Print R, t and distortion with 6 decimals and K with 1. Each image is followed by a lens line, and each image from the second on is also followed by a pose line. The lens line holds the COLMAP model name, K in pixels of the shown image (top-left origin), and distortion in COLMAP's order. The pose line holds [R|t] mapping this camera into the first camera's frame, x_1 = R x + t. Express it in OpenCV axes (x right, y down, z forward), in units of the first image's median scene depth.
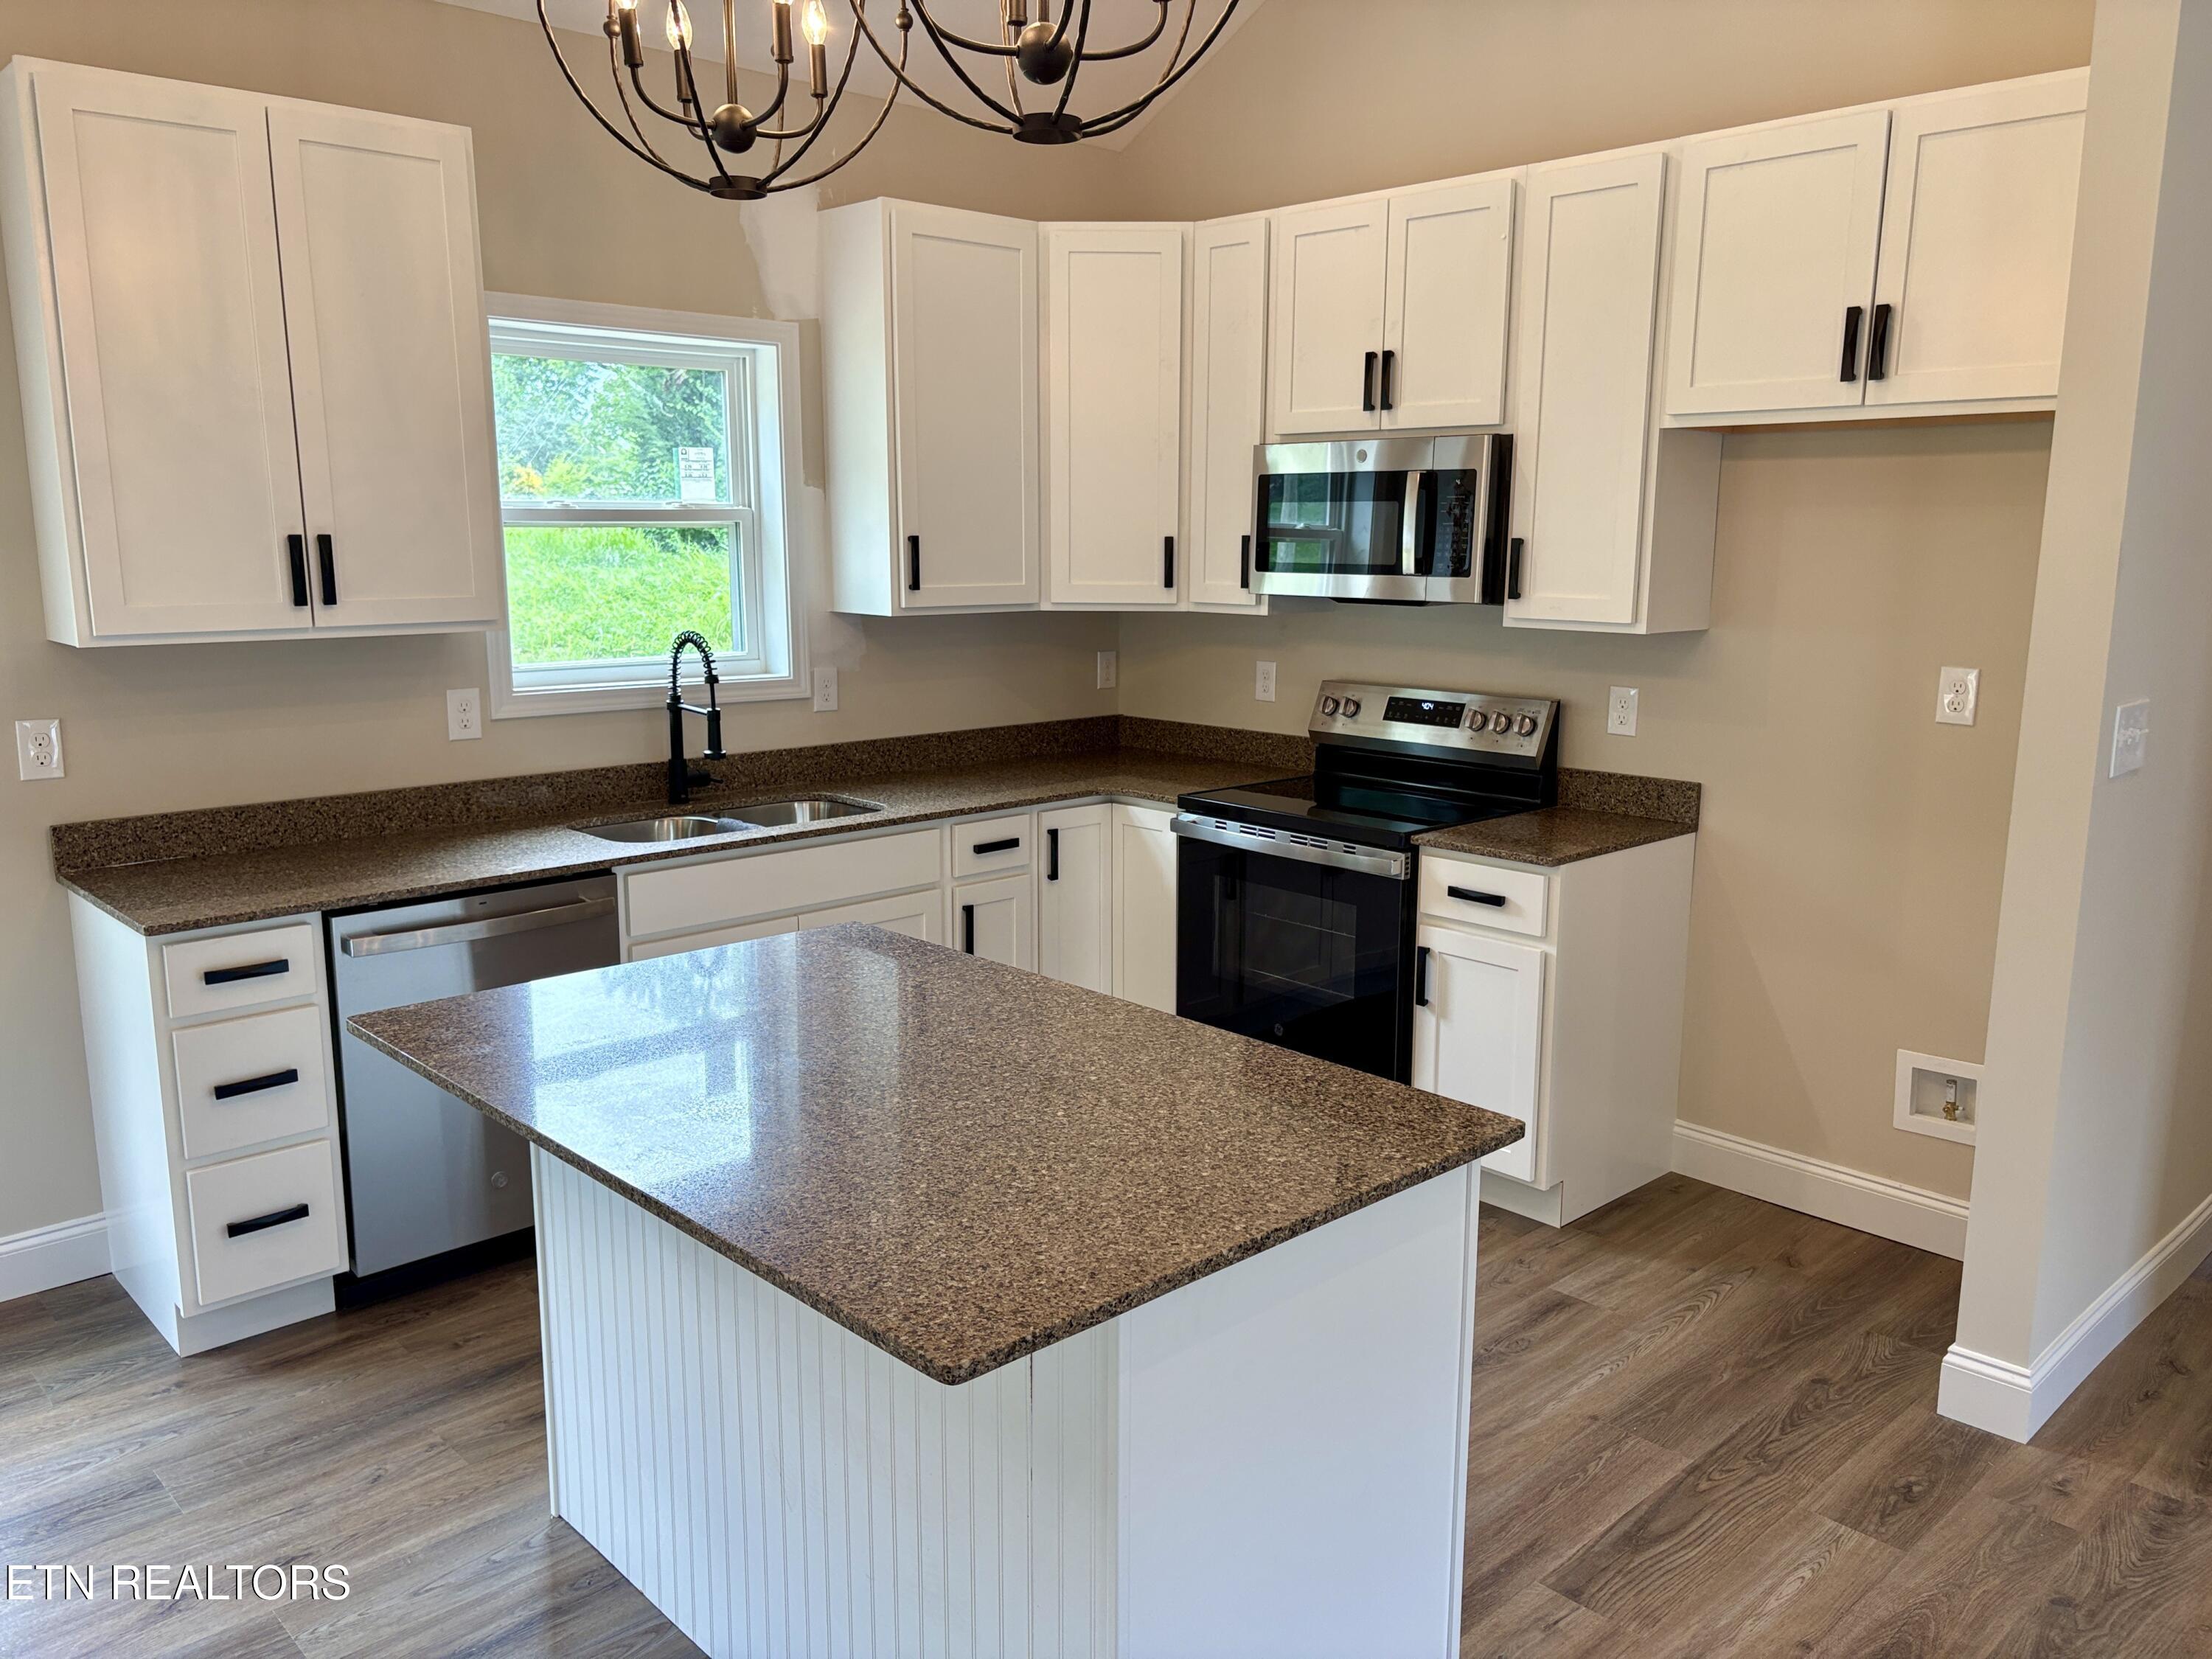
lens RADIAL K [[1666.2, 0, 1115.0], [0, 1666.2, 831.3], [0, 0, 1]] dist [0.063586, -0.073633]
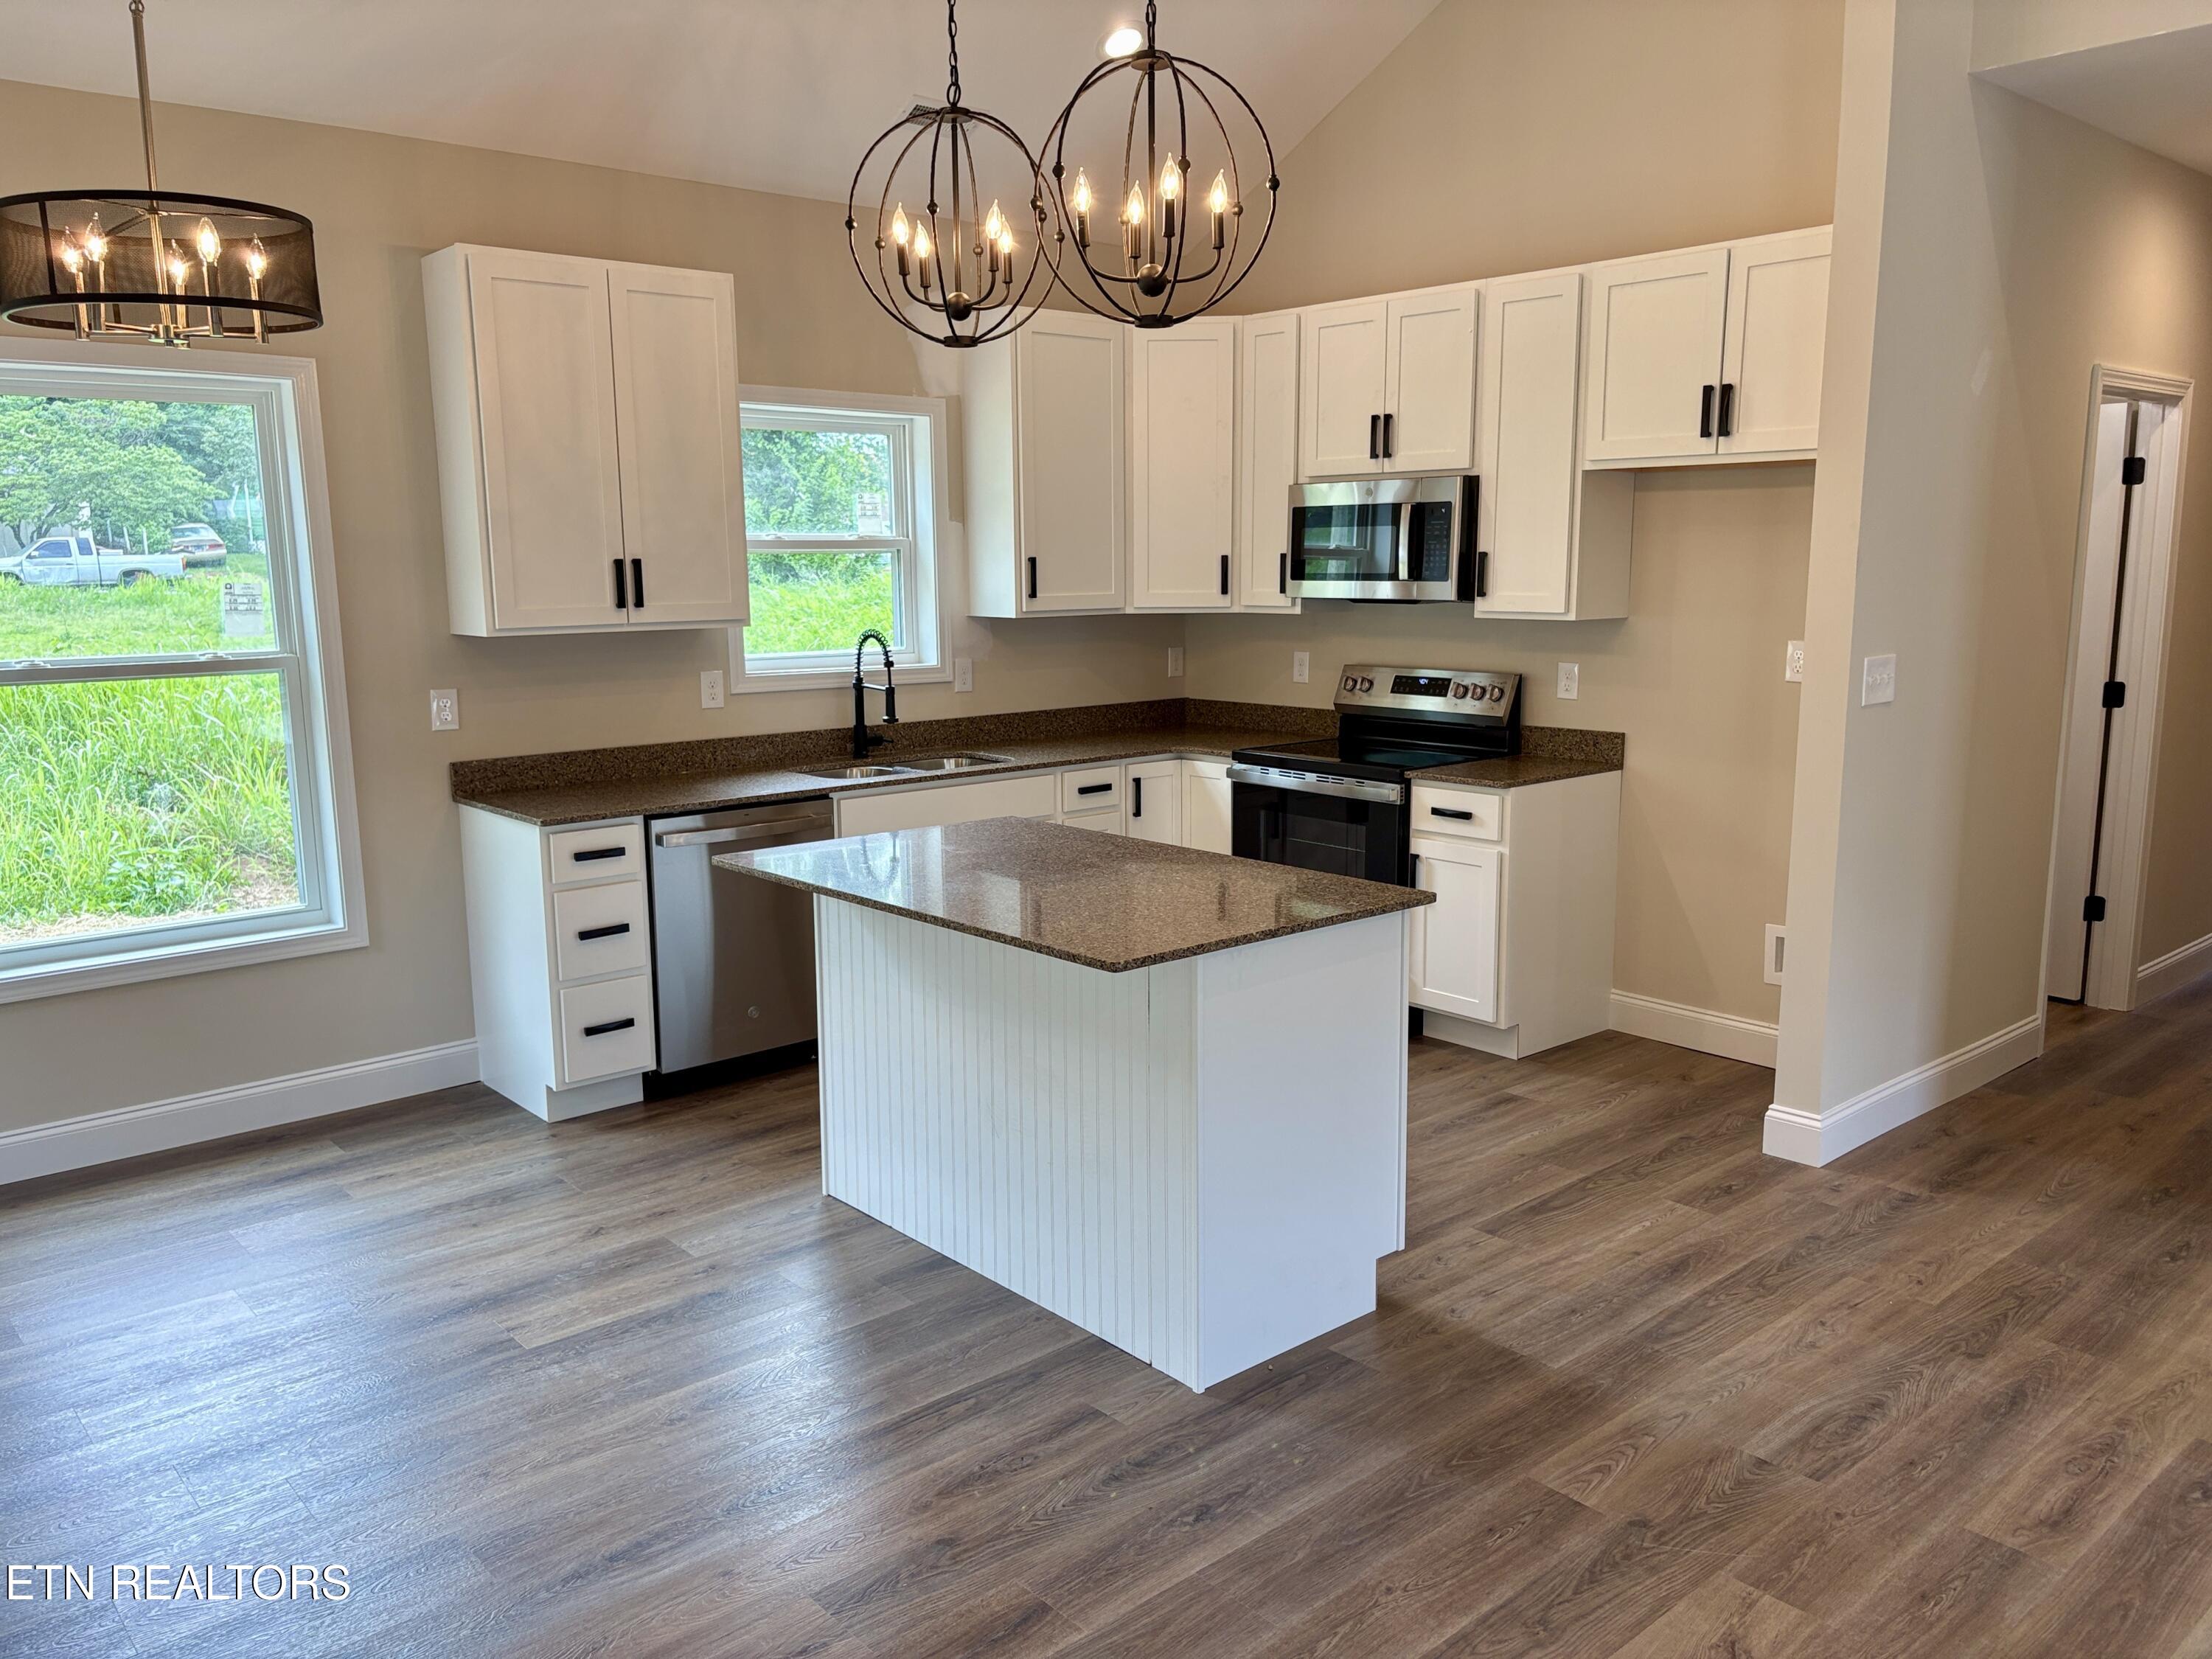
lens RADIAL K [[1666.2, 0, 1104.3], [0, 1666.2, 829.8], [0, 0, 1]] dist [0.063586, -0.073633]
pose [[0.999109, -0.005168, -0.041895, -0.010784], [0.004424, 0.999831, -0.017851, 0.079180], [0.041981, 0.017650, 0.998963, -0.394170]]
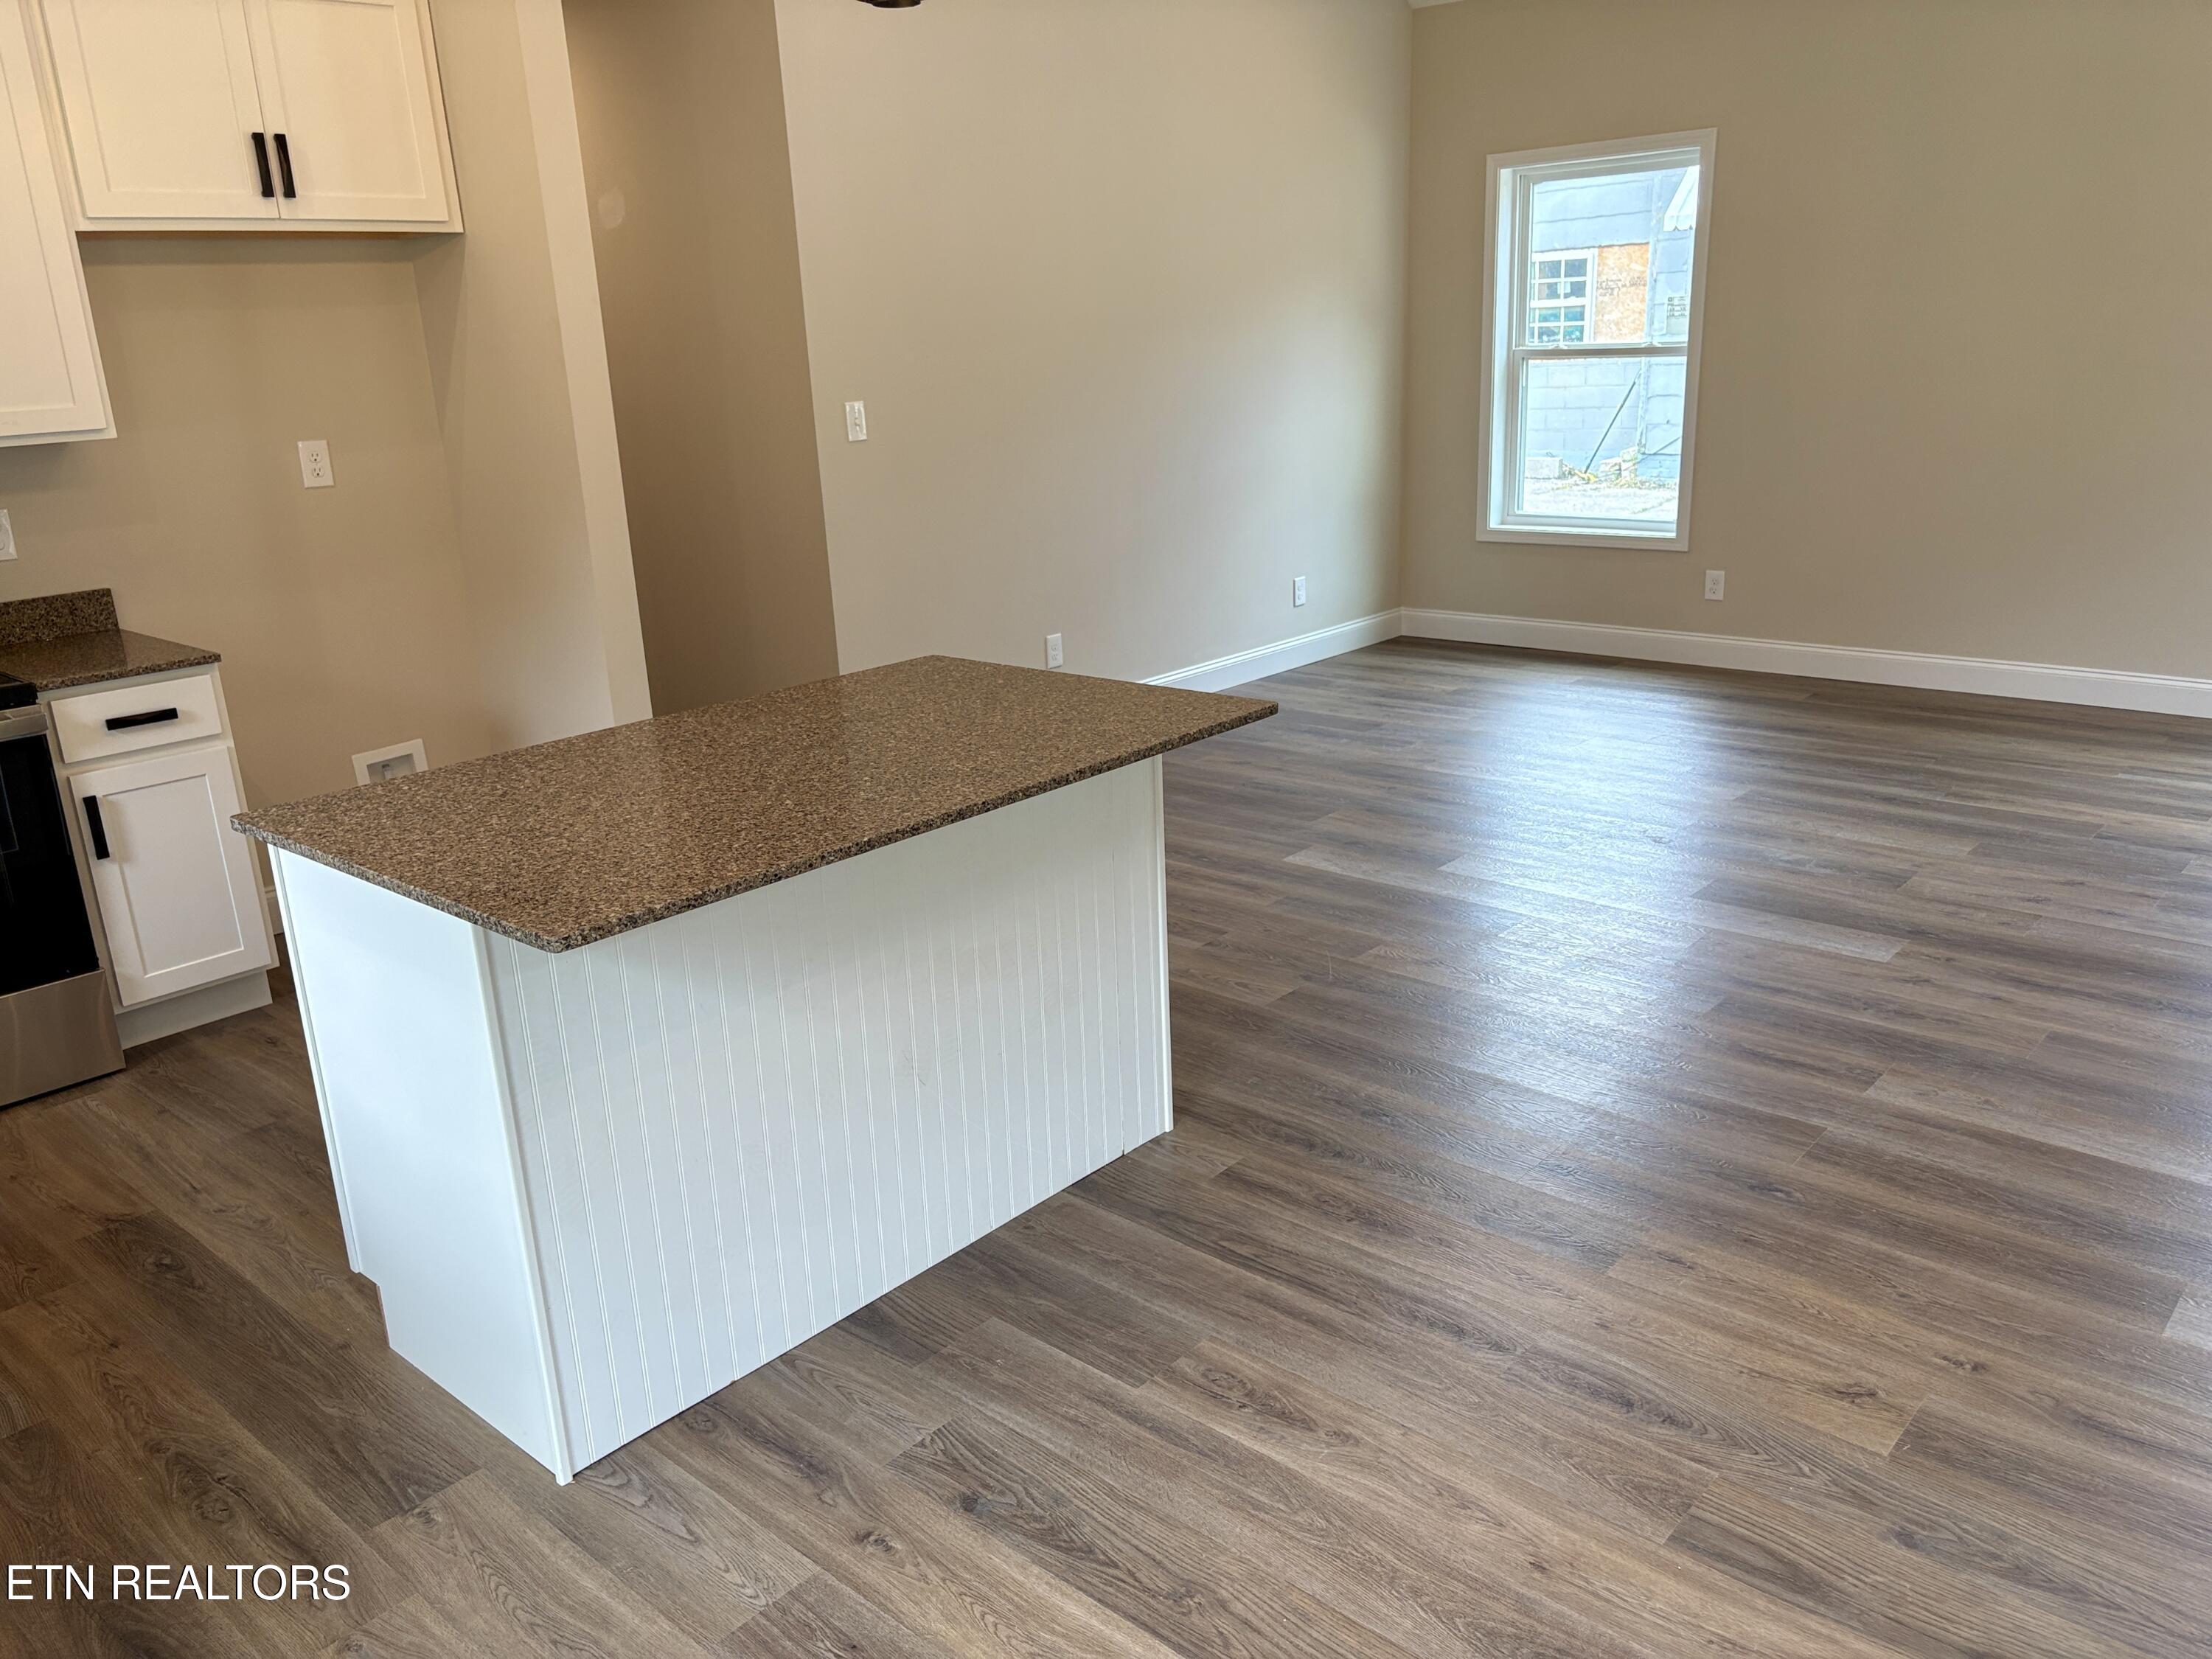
lens RADIAL K [[1666.2, 0, 1096.8], [0, 1666.2, 836.2], [0, 0, 1]] dist [0.063586, -0.073633]
pose [[-0.079348, -0.297242, 0.951499, -0.820717], [0.224656, 0.924621, 0.307580, -0.078843], [-0.971202, 0.238166, -0.006590, 0.507588]]
